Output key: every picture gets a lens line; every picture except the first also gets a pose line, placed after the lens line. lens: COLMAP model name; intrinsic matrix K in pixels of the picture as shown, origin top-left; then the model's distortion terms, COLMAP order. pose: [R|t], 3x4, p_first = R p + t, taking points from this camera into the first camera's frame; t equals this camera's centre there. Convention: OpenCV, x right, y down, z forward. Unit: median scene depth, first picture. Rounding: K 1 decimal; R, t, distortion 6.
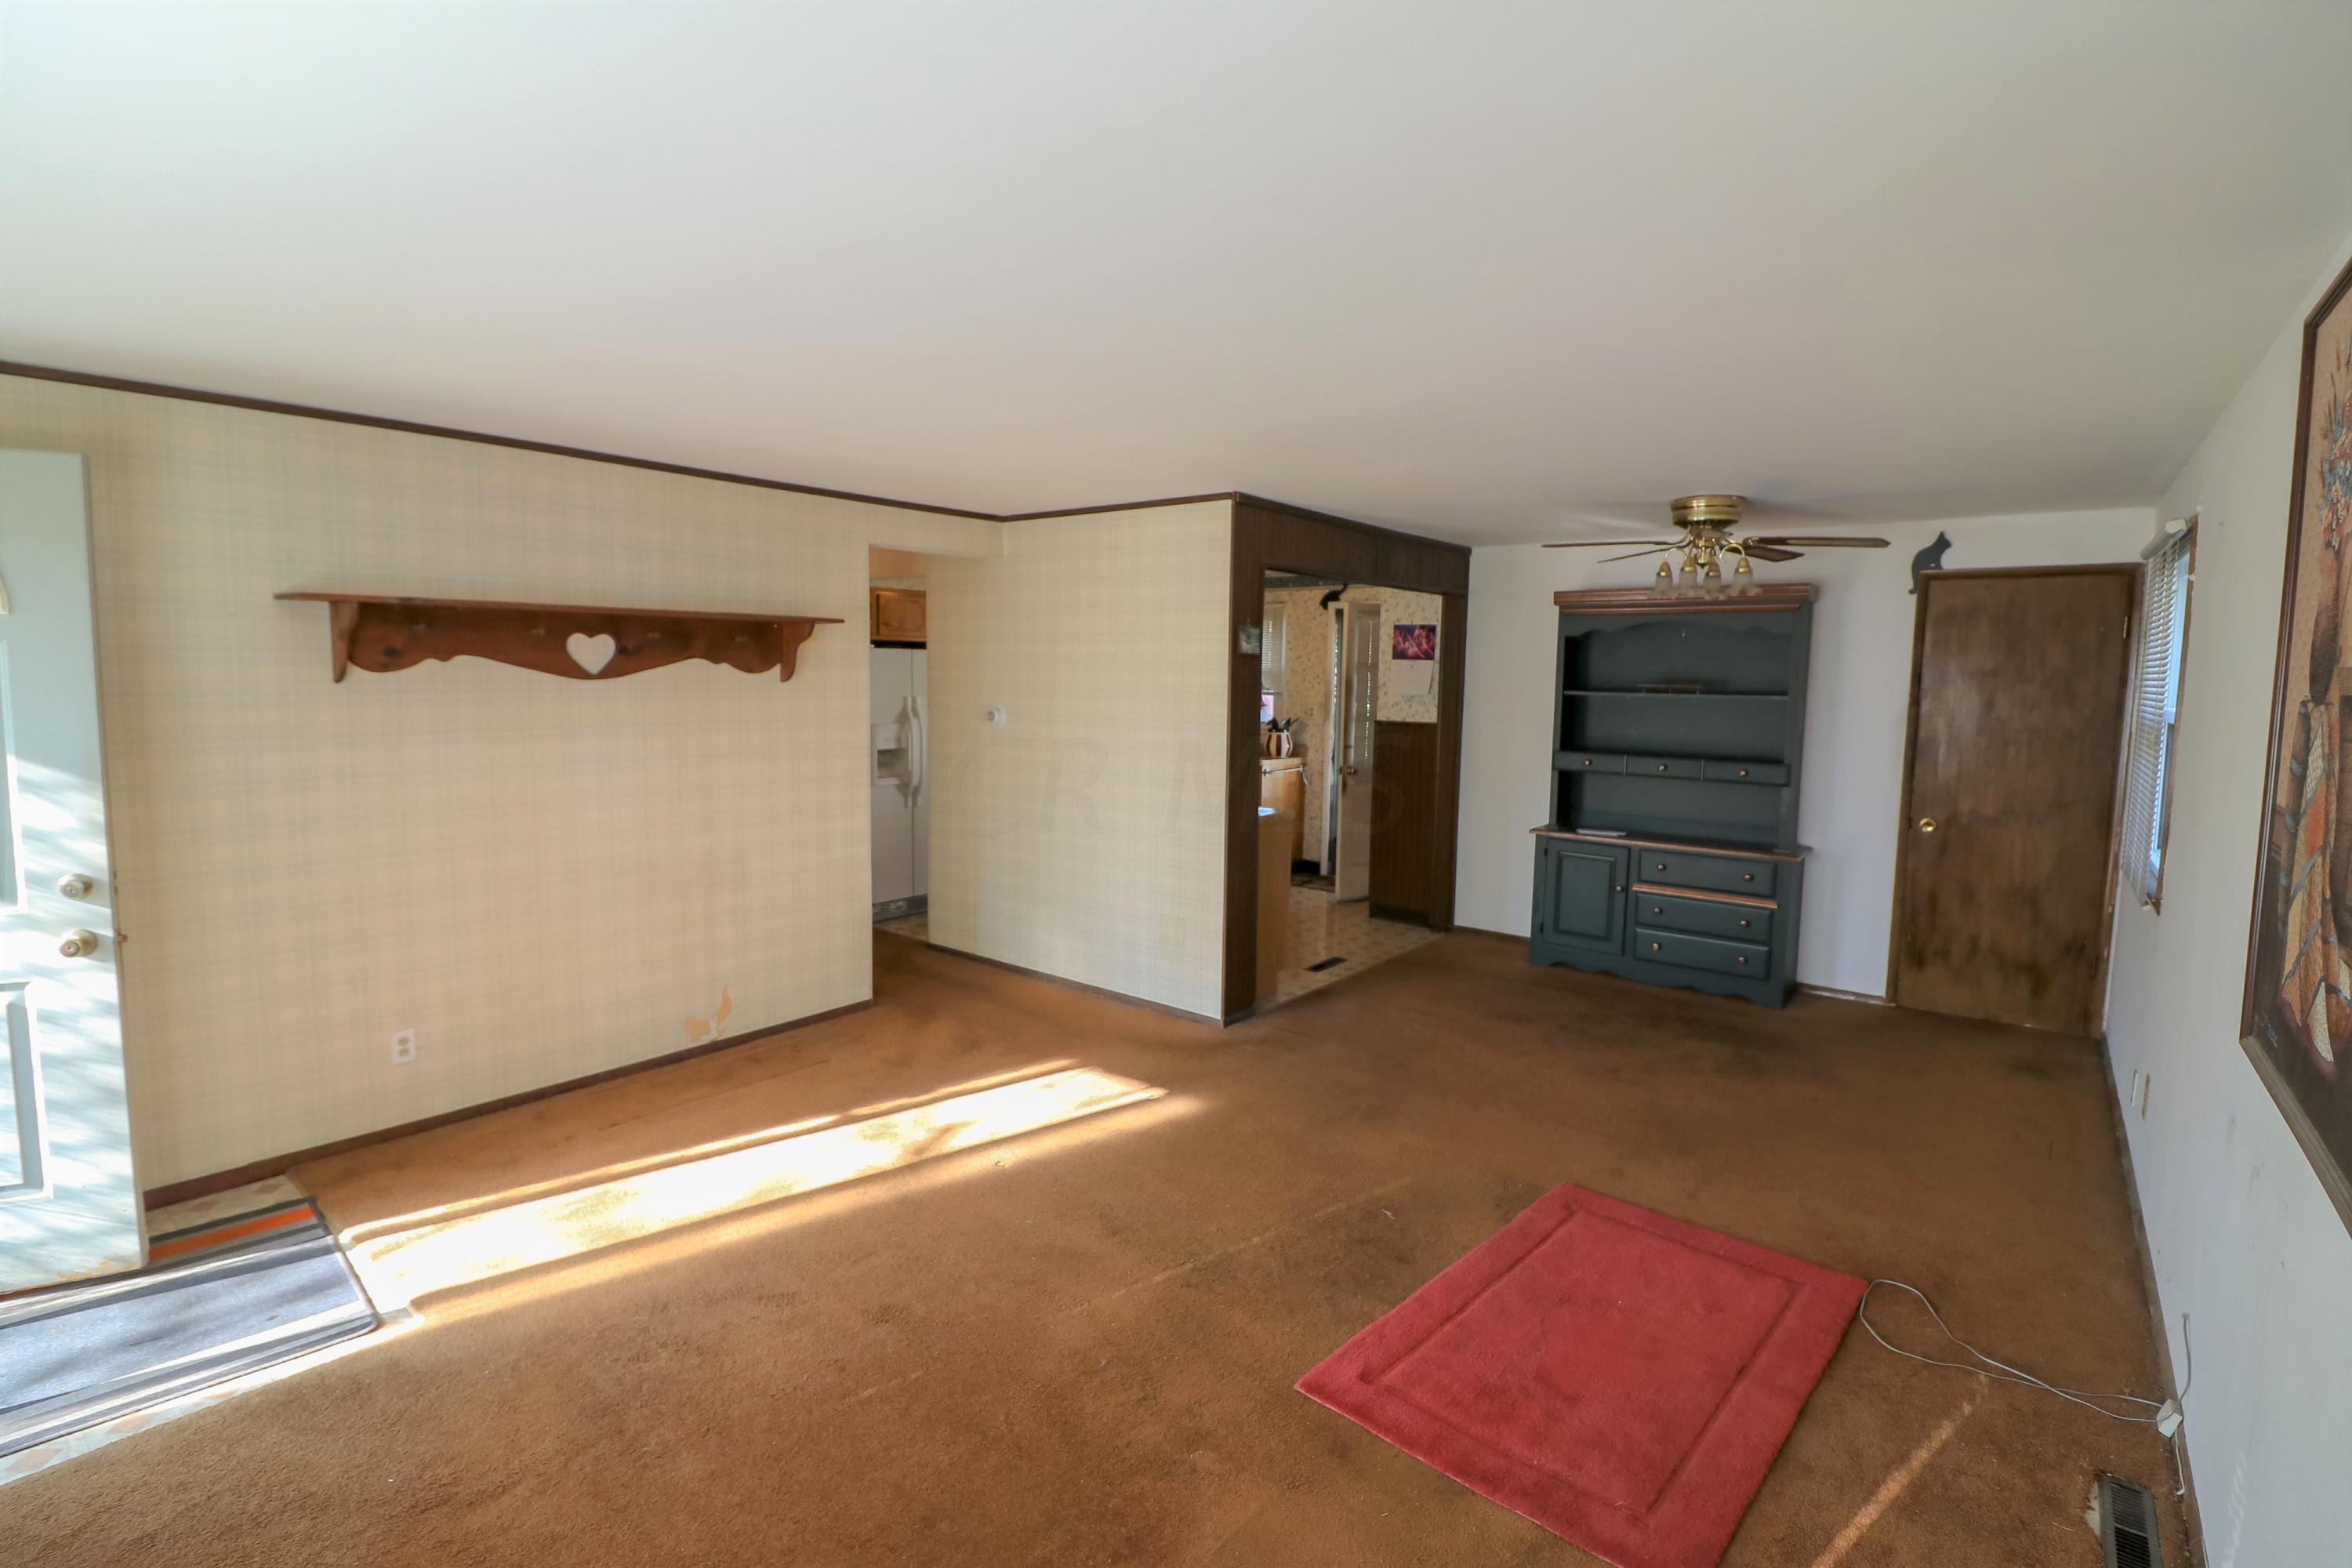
lens RADIAL K [[1086.4, 0, 1153.9], [0, 1086.4, 766.2], [0, 0, 1]] dist [0.002168, -0.015077]
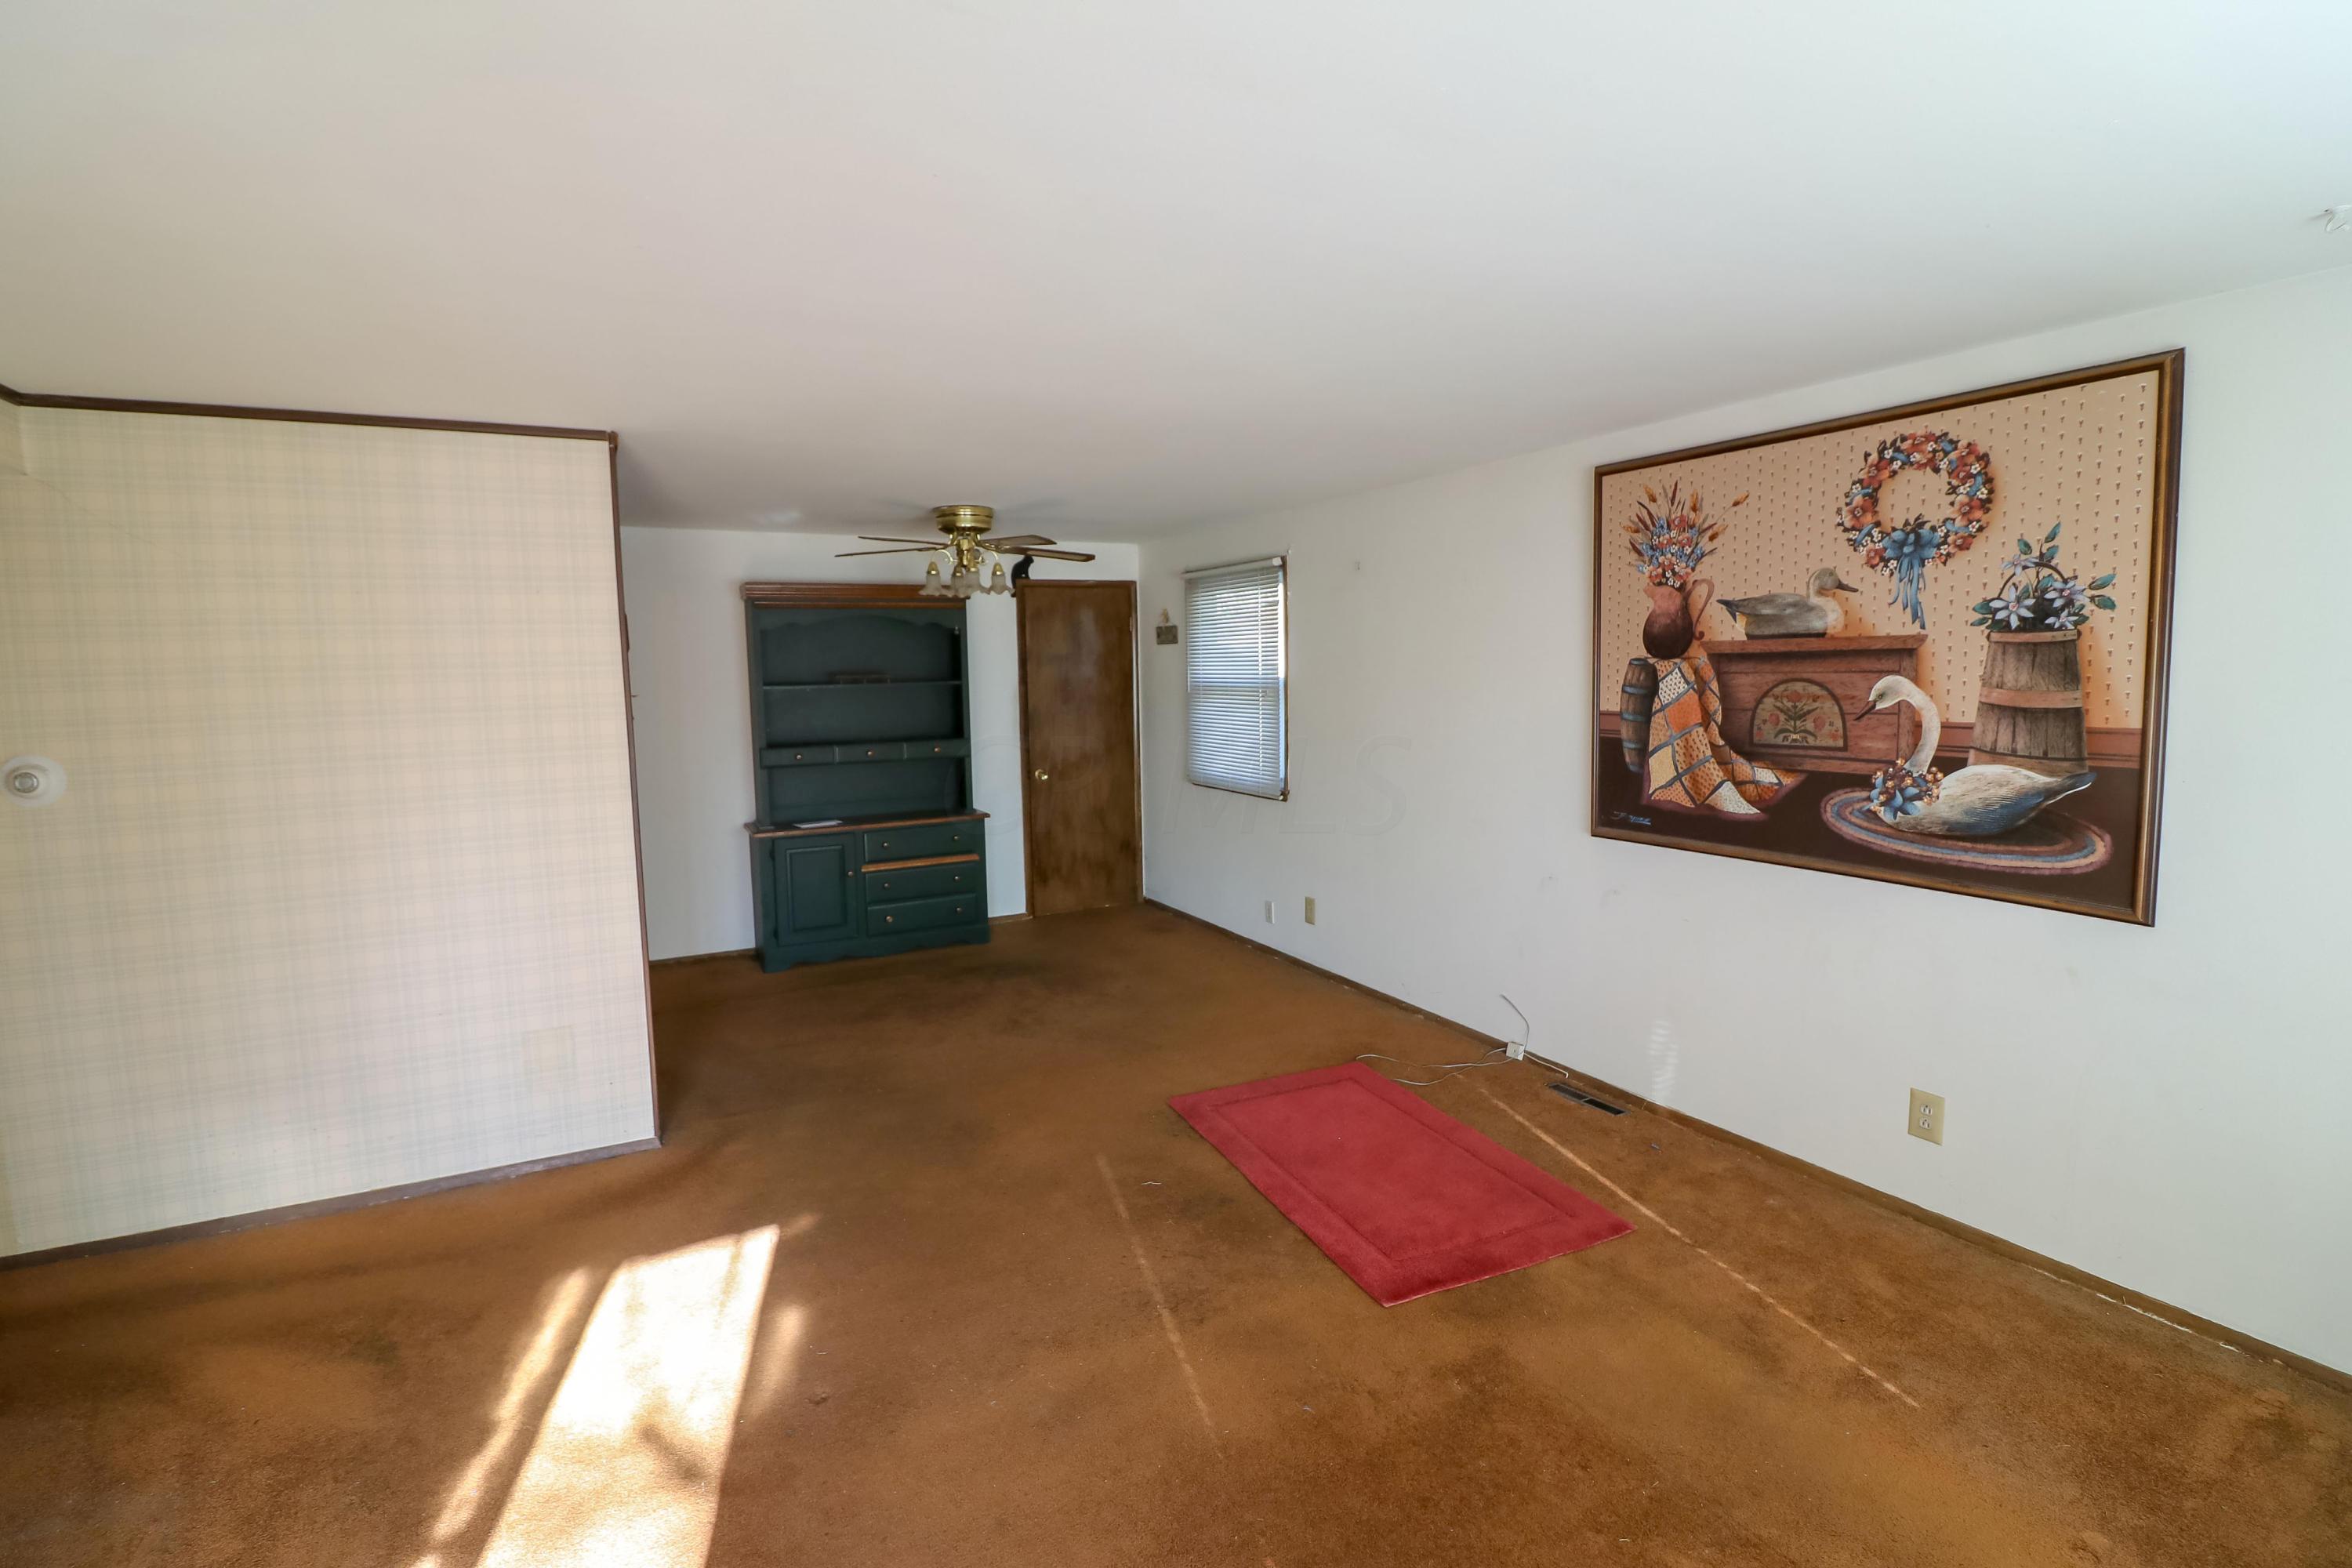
lens RADIAL K [[1086.4, 0, 1153.9], [0, 1086.4, 766.2], [0, 0, 1]] dist [0.002168, -0.015077]
pose [[0.404691, -0.110275, 0.907780, -0.436960], [0.106596, 0.991624, 0.072939, -0.038416], [-0.908220, 0.067248, 0.413056, 0.345628]]
